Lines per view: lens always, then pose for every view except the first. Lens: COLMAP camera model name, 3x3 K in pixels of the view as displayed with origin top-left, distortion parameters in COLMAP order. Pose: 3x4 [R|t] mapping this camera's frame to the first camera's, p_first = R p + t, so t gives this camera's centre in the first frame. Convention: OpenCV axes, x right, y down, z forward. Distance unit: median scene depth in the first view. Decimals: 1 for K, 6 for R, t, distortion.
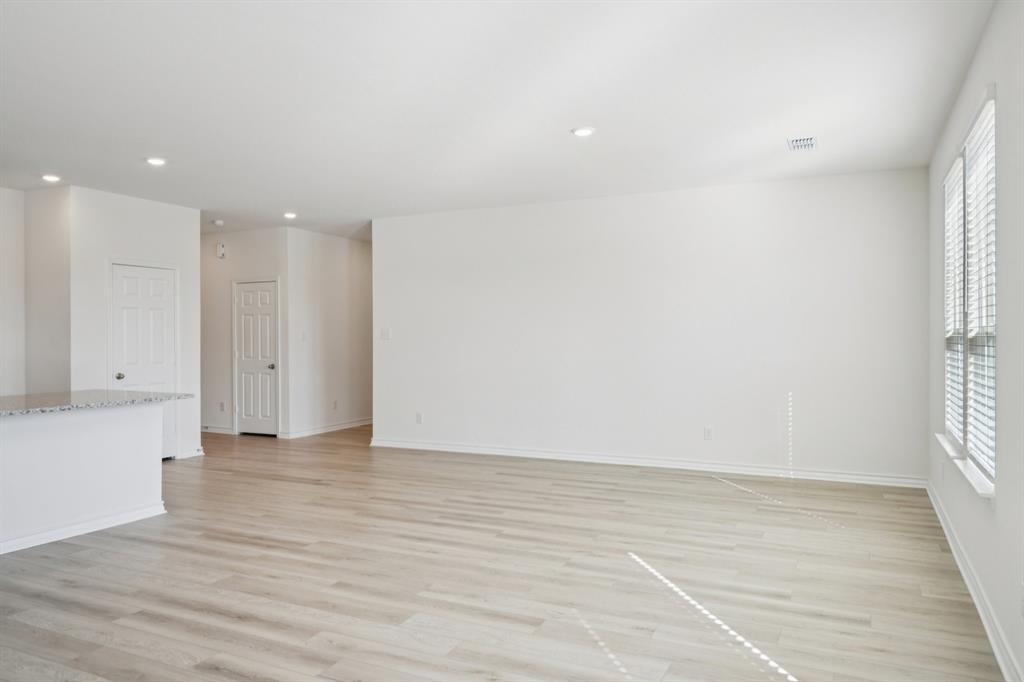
lens RADIAL K [[709.9, 0, 513.9], [0, 709.9, 341.9], [0, 0, 1]] dist [-0.010288, 0.009438]
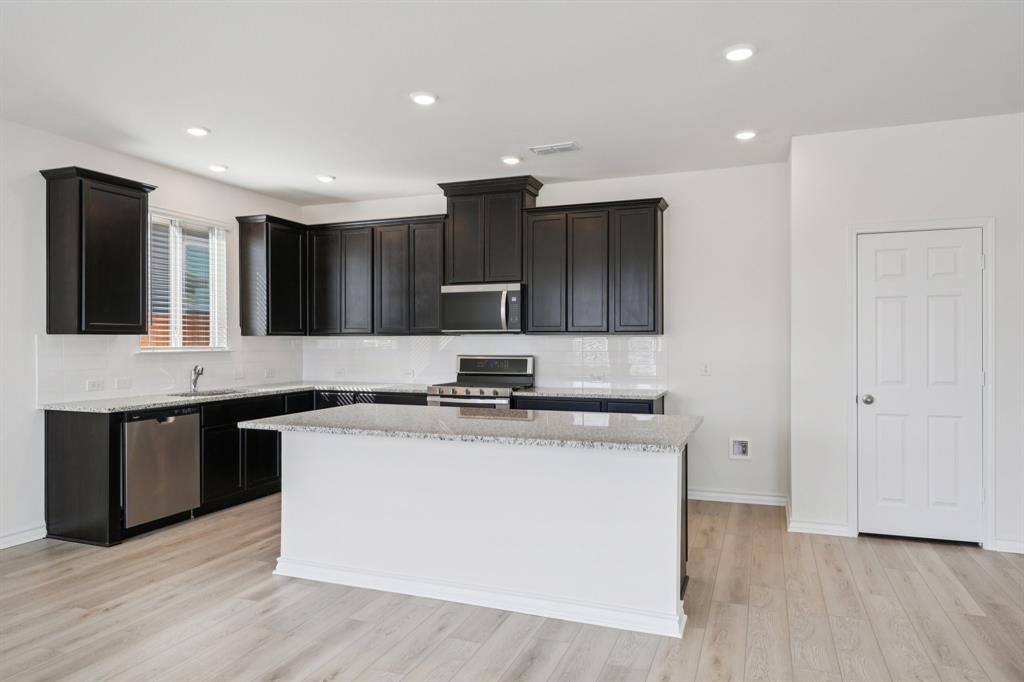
lens RADIAL K [[649.0, 0, 513.9], [0, 649.0, 342.8], [0, 0, 1]] dist [0.004170, 0.004889]
pose [[0.078680, 0.004789, -0.996888, 0.050719], [-0.004526, 0.999980, 0.004447, -0.010681], [0.996890, 0.004162, 0.078700, 1.026922]]
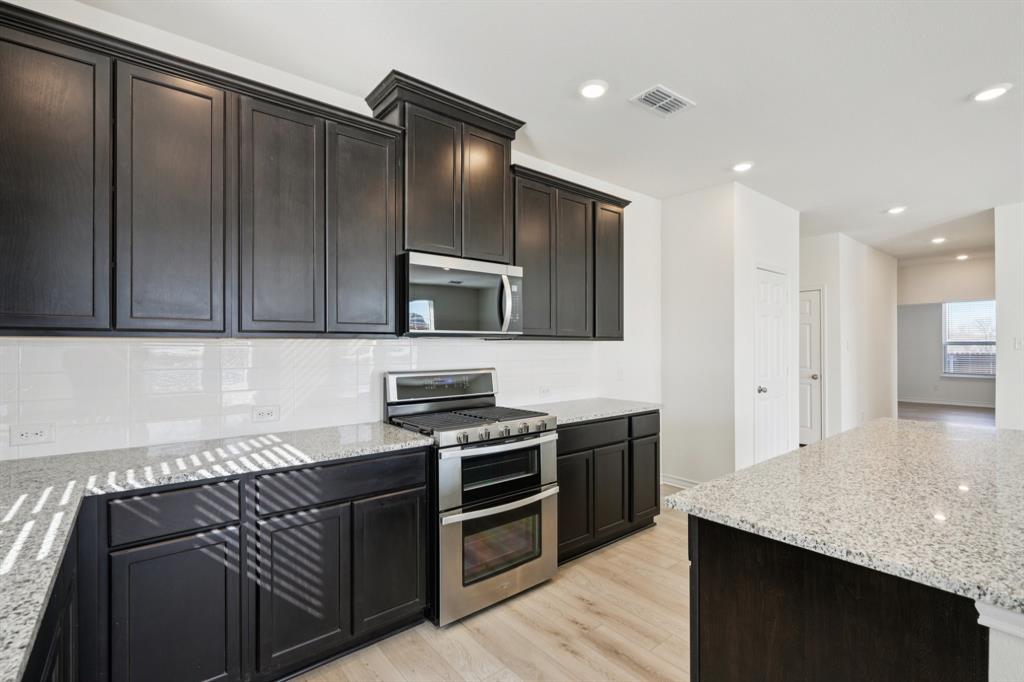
lens RADIAL K [[463.4, 0, 507.8], [0, 463.4, 348.1], [0, 0, 1]] dist [0.002254, -0.001063]
pose [[0.904083, 0.004521, -0.427334, -1.002096], [-0.004000, 0.999990, 0.002117, -0.009054], [0.427339, -0.000205, 0.904091, 0.524273]]
